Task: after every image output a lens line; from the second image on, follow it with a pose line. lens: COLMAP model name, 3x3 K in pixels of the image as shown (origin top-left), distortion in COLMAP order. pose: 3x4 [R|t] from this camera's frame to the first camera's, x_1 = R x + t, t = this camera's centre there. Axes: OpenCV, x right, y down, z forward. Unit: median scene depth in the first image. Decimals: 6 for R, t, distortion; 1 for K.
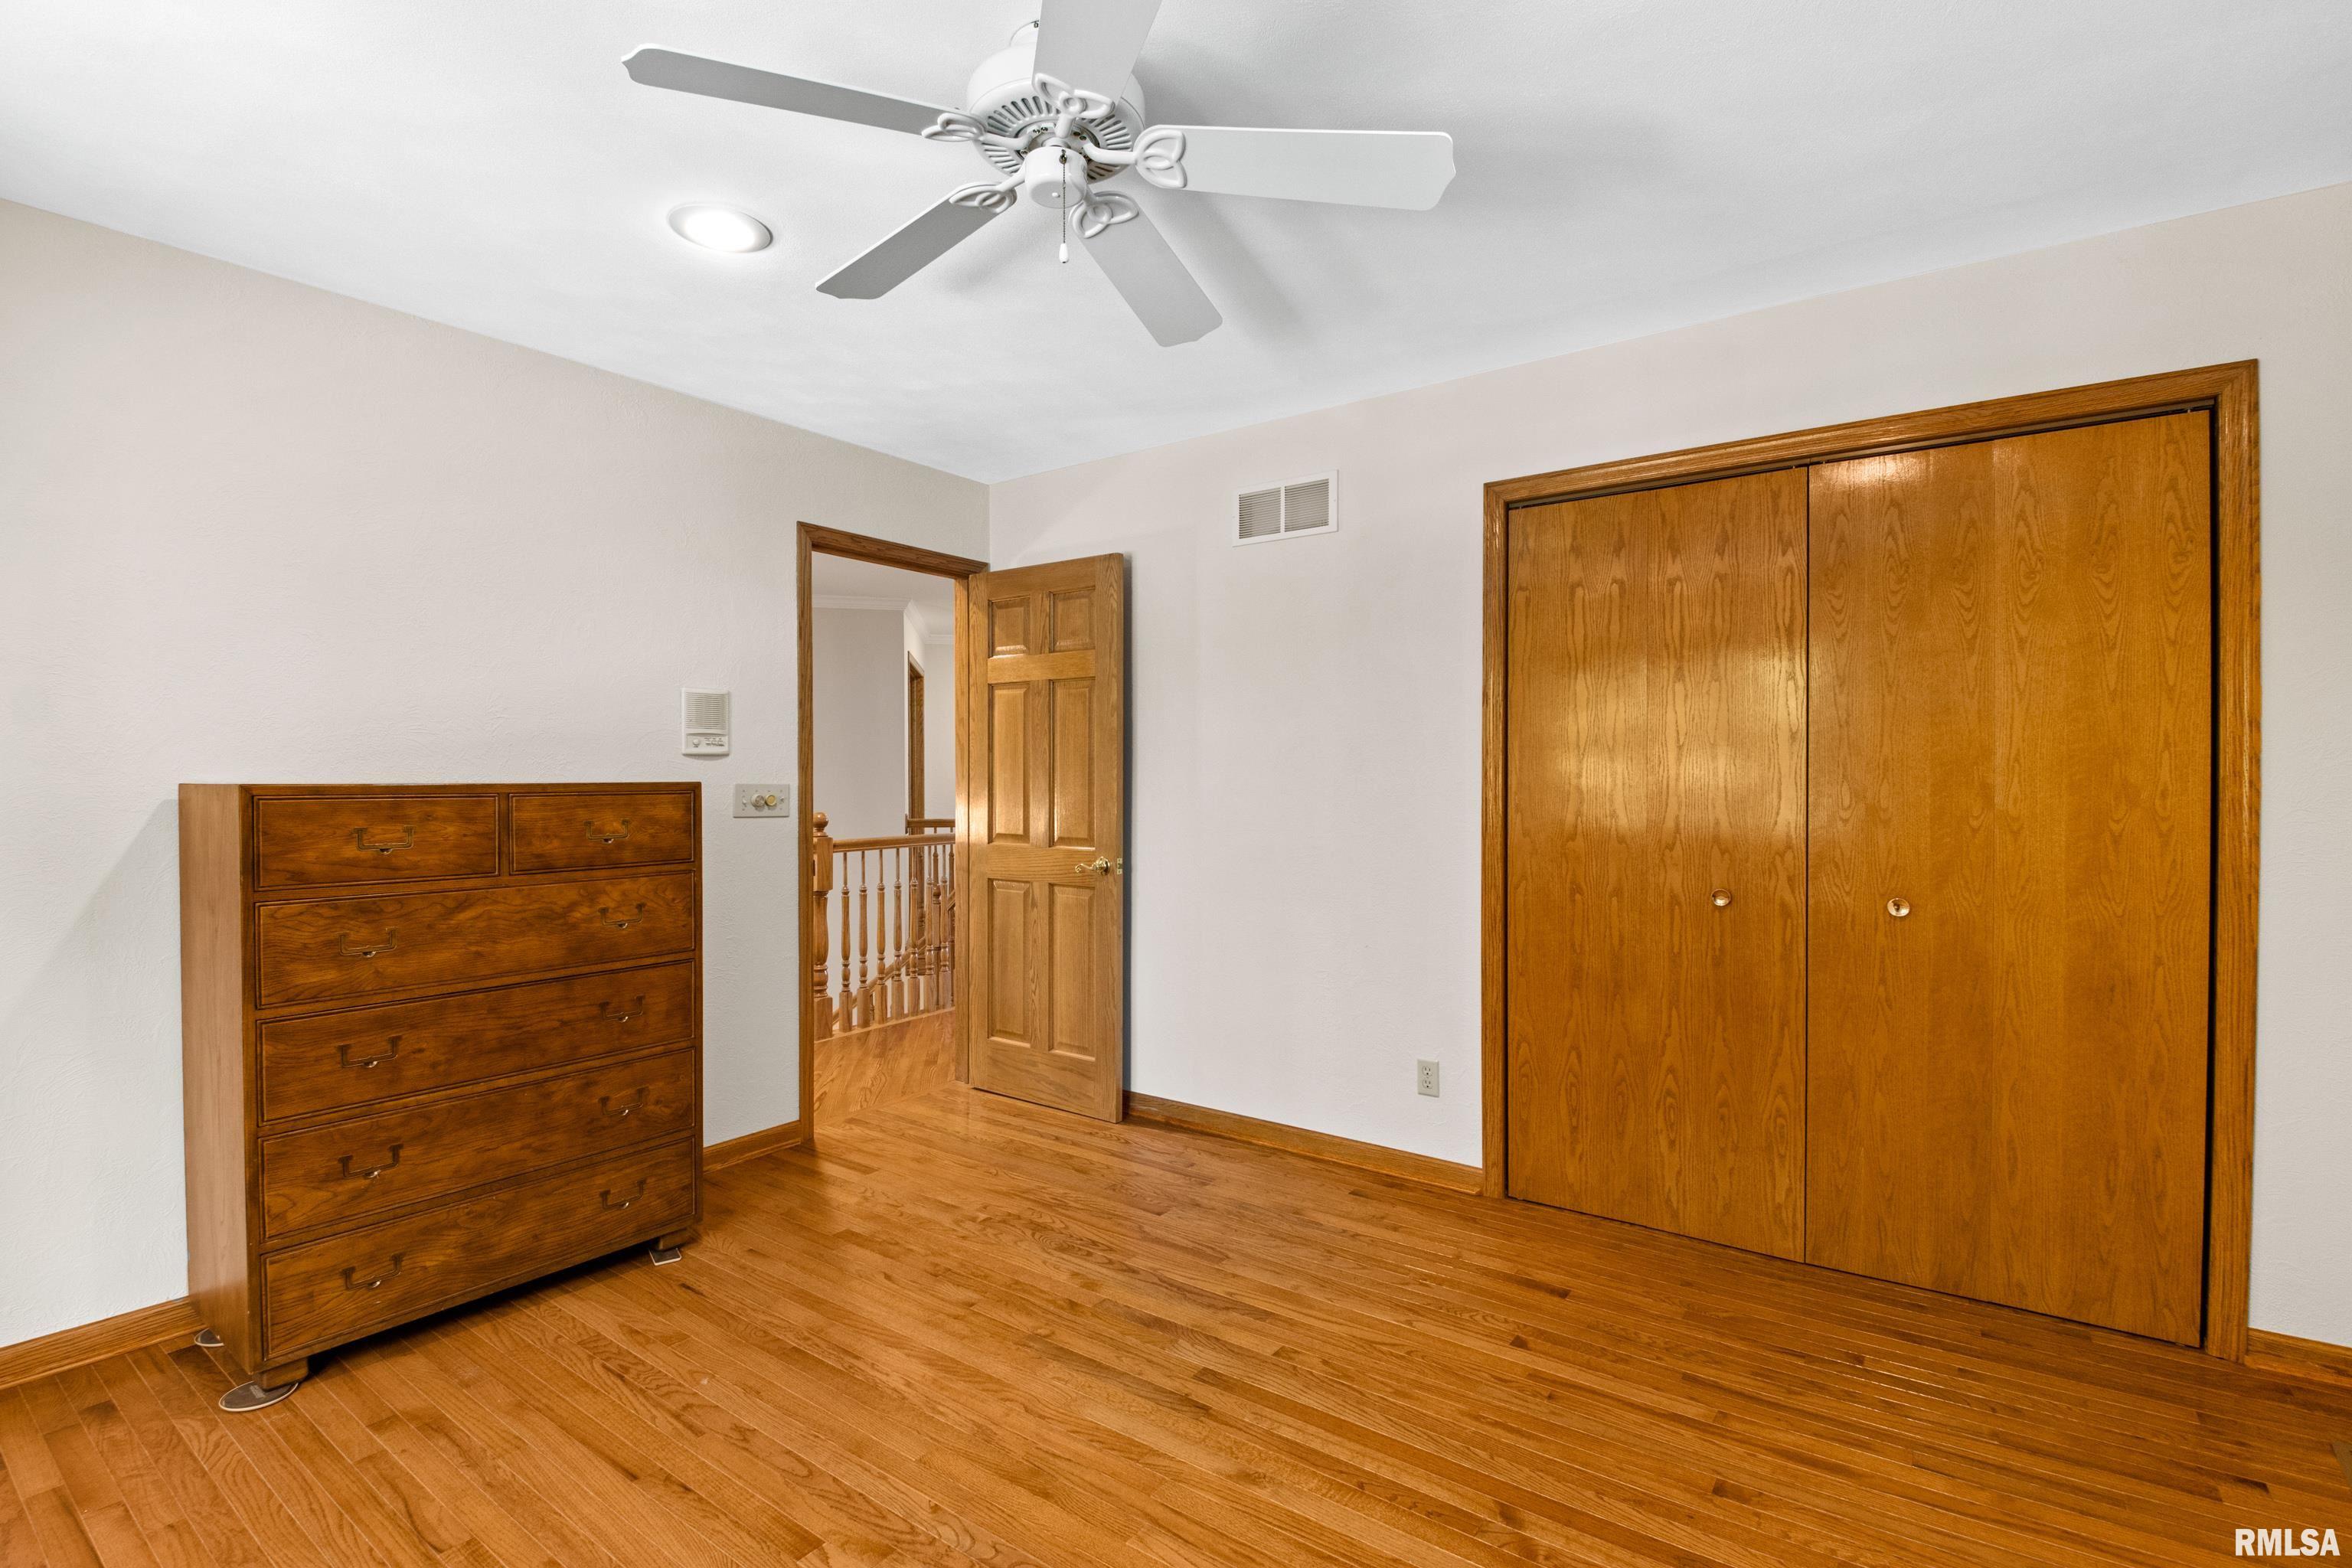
lens RADIAL K [[1090.5, 0, 1169.1], [0, 1090.5, 780.2], [0, 0, 1]] dist [0.003023, 0.000242]
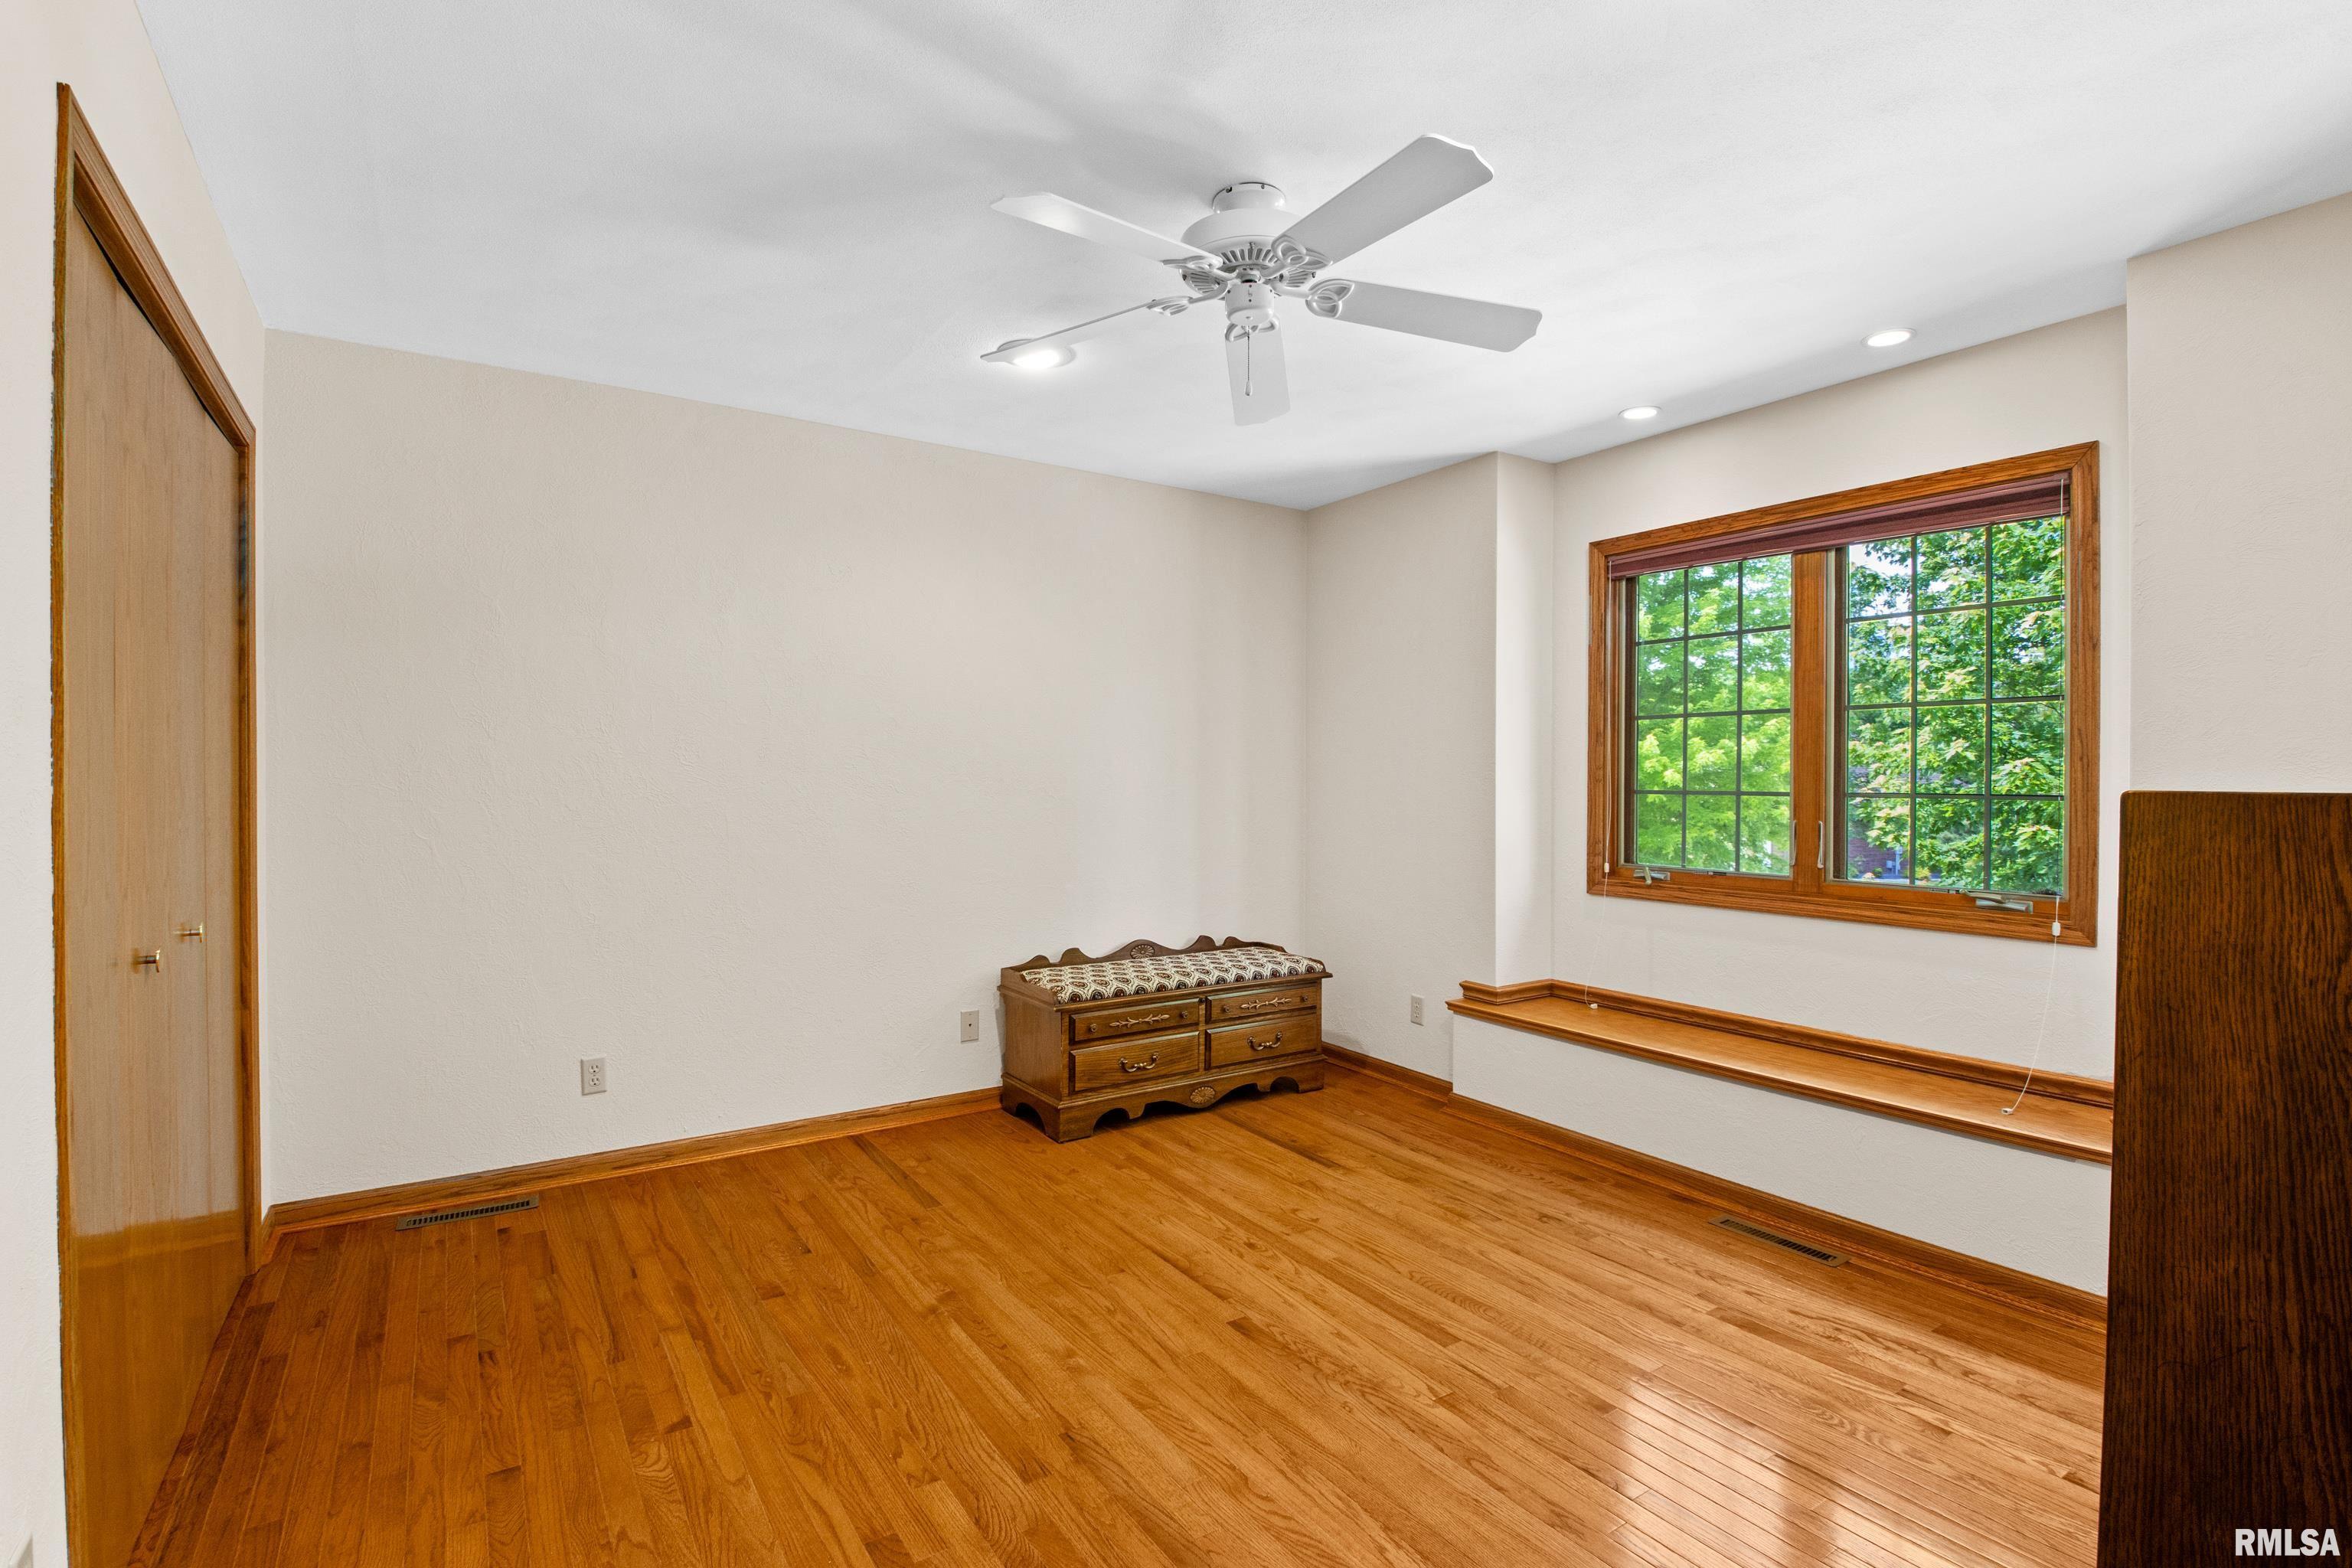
lens RADIAL K [[1090.5, 0, 1185.9], [0, 1090.5, 793.4], [0, 0, 1]] dist [0.003023, 0.000242]
pose [[-0.940990, -0.004967, 0.338397, -0.372695], [-0.001551, 0.999945, 0.010363, 0.004867], [-0.338430, 0.009226, -0.940947, 1.796169]]
